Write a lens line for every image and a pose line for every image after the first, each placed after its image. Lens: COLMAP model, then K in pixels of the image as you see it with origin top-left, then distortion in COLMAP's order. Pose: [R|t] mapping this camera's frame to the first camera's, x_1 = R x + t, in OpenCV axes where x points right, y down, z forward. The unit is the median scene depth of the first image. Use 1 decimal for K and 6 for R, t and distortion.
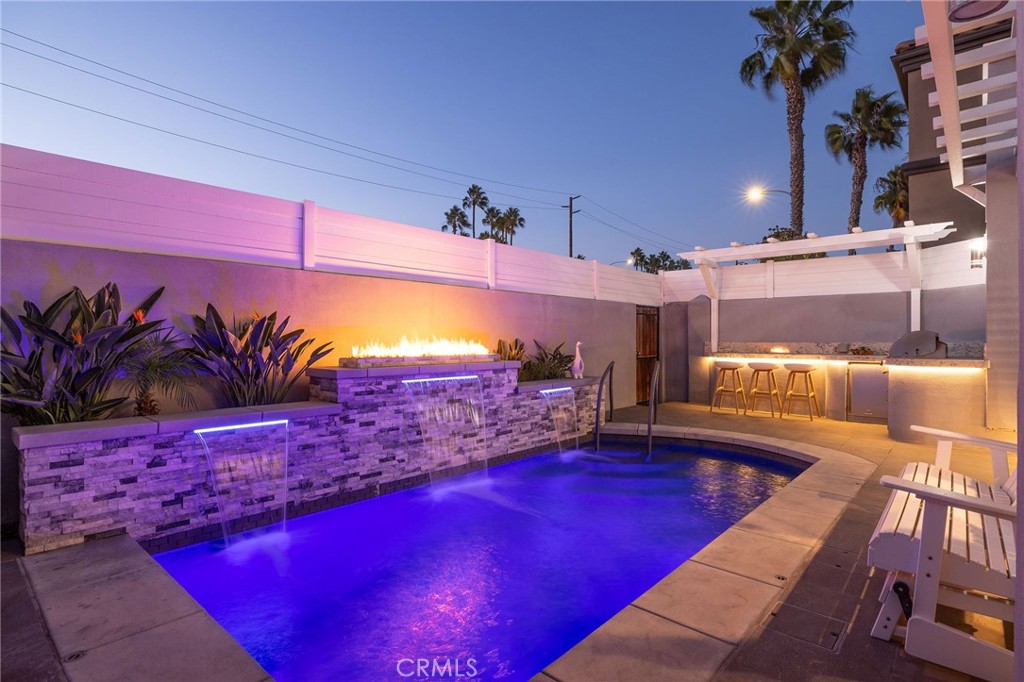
lens RADIAL K [[513.9, 0, 512.0], [0, 513.9, 341.0], [0, 0, 1]] dist [-0.002190, -0.000496]
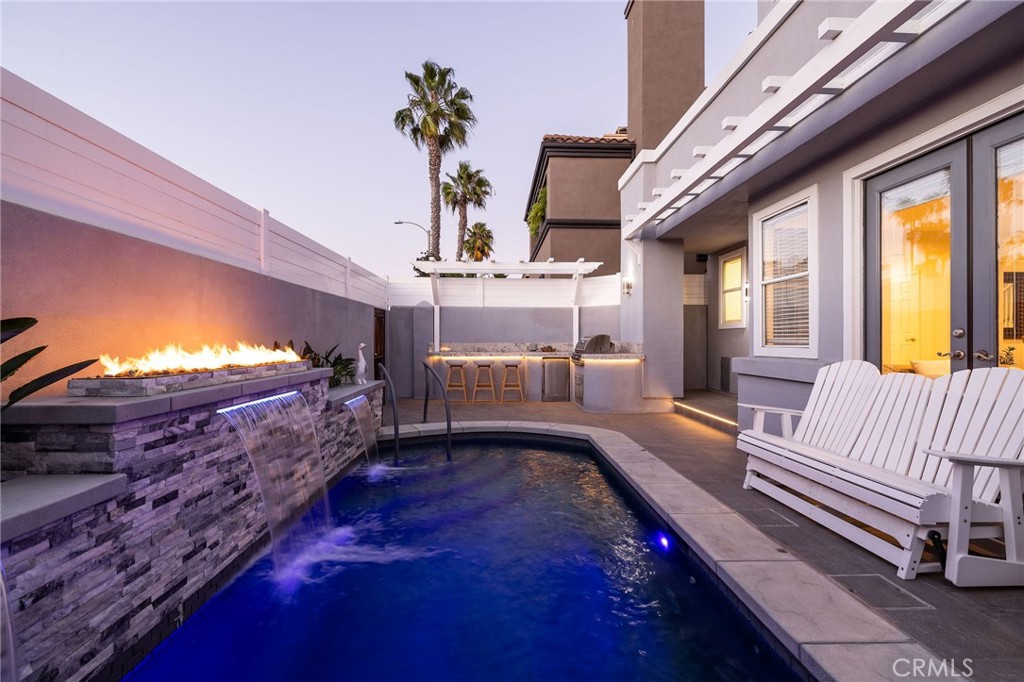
lens RADIAL K [[432.3, 0, 512.0], [0, 432.3, 341.0], [0, 0, 1]] dist [0.001037, 0.000380]
pose [[0.721794, -0.001535, 0.692106, -0.316648], [0.003087, 0.999995, -0.001001, -0.001719], [-0.692101, 0.002859, 0.721795, 0.404044]]
